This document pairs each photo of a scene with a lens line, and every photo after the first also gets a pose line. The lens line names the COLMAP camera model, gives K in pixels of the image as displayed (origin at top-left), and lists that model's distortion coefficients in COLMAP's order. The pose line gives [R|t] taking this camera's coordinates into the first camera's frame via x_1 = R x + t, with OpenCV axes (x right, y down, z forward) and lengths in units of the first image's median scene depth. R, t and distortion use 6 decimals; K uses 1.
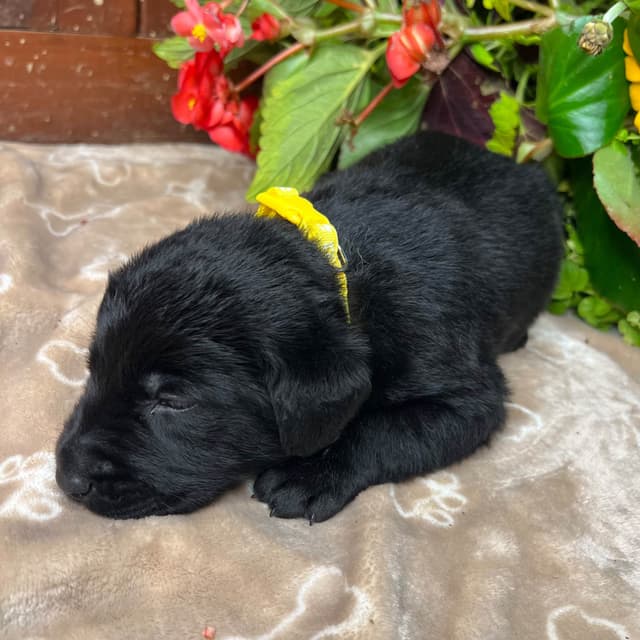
lens RADIAL K [[661.3, 0, 309.9], [0, 661.3, 316.1], [0, 0, 1]] dist [-0.002723, -0.003101]
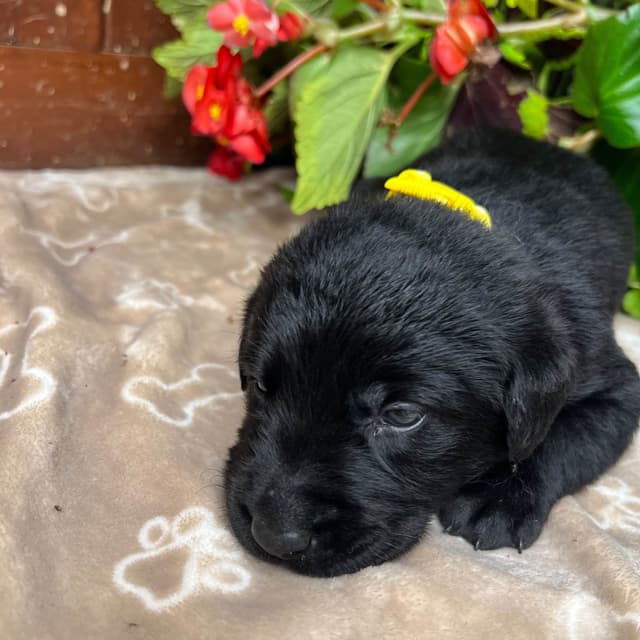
lens RADIAL K [[661.9, 0, 320.0], [0, 661.9, 320.0], [0, 0, 1]] dist [0.005363, -0.021254]
pose [[0.980749, -0.081171, 0.177603, -0.216372], [0.090549, 0.994860, -0.045334, 0.017498], [-0.173010, 0.060543, 0.983057, 0.102899]]
